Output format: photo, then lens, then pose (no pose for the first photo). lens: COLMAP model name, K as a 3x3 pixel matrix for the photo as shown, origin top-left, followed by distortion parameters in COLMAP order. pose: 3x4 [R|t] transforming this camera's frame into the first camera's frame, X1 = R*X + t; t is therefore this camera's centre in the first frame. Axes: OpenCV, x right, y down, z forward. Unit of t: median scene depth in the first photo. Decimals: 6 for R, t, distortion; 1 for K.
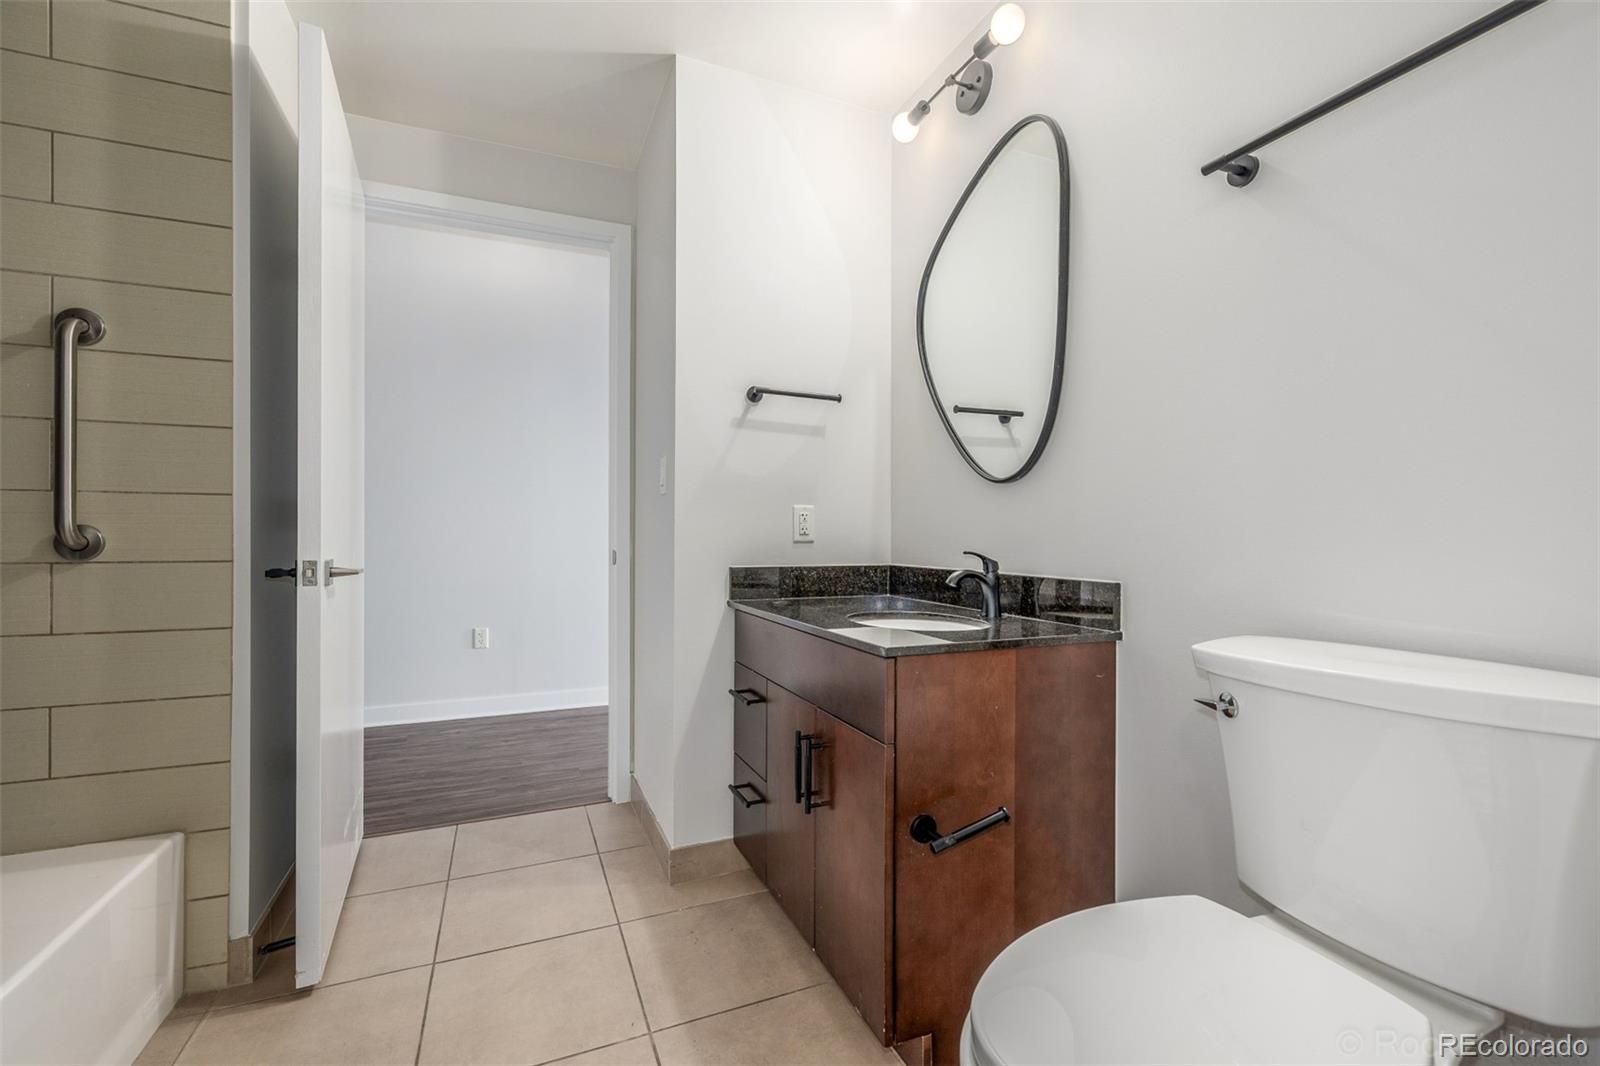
lens RADIAL K [[680.4, 0, 798.9], [0, 680.4, 532.1], [0, 0, 1]] dist [0.001247, 0.000057]
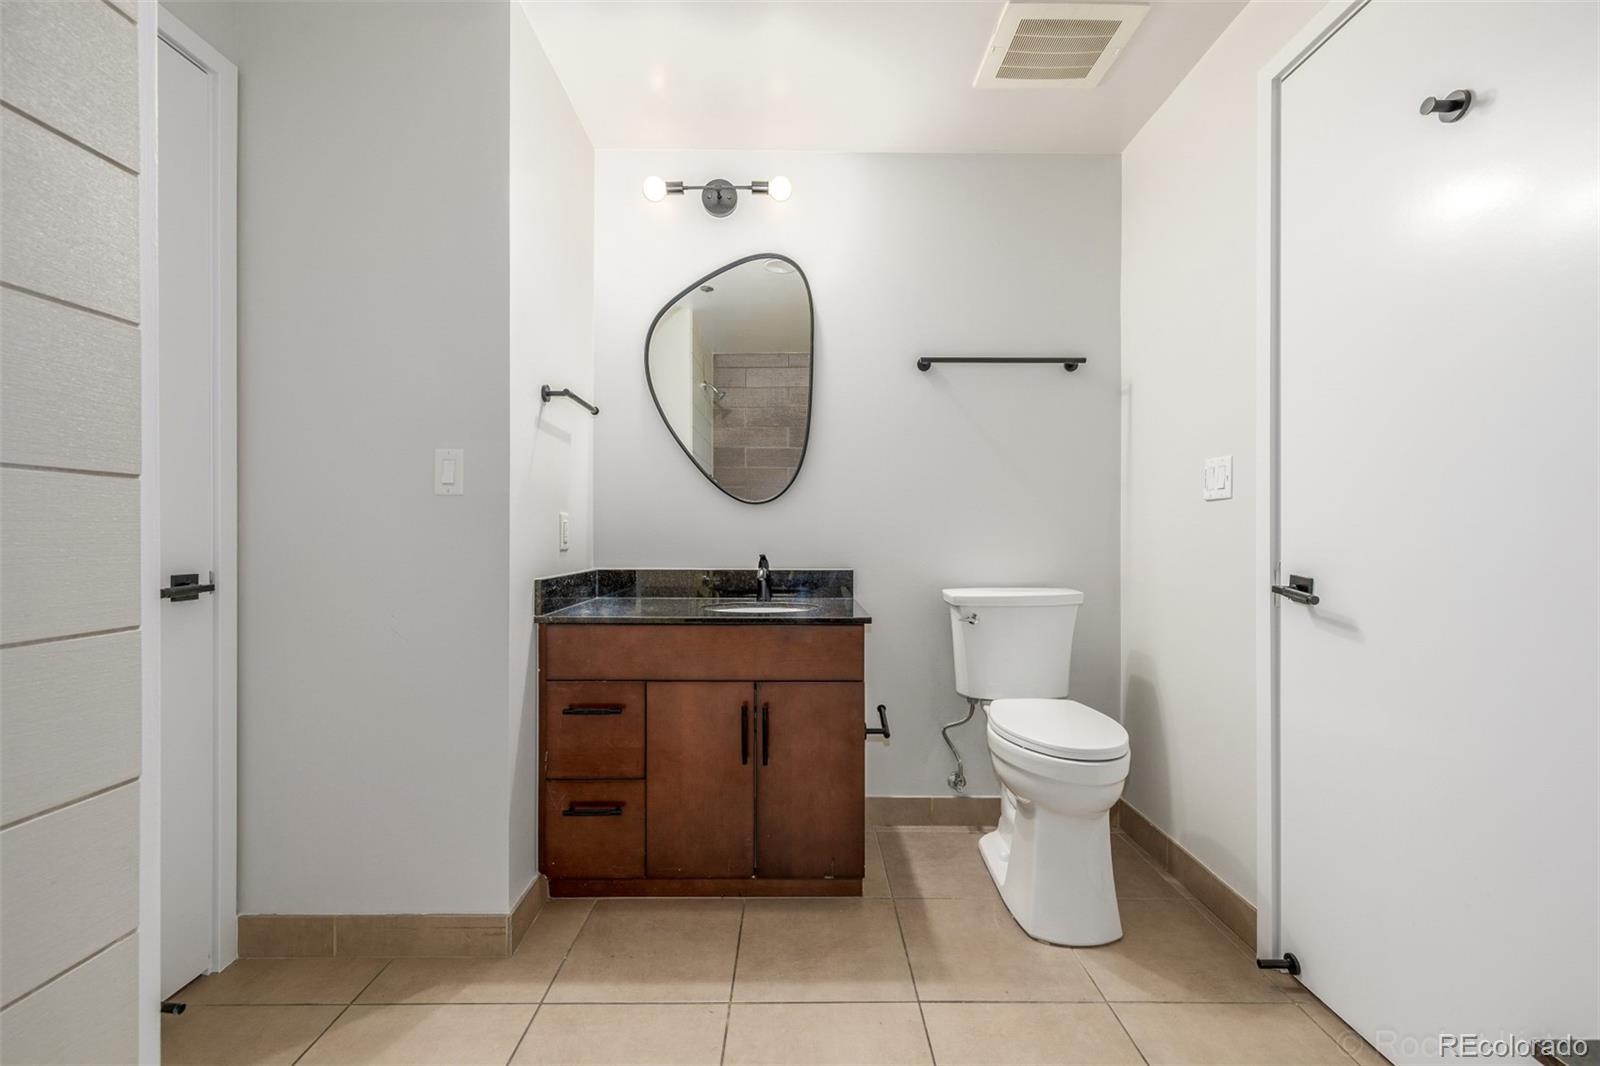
lens RADIAL K [[680.4, 0, 798.9], [0, 680.4, 532.1], [0, 0, 1]] dist [0.001247, 0.000057]
pose [[0.383875, -0.001898, 0.923383, -1.005805], [-0.001823, 0.999994, 0.002813, -0.019917], [-0.923383, -0.002764, 0.383869, 0.408934]]
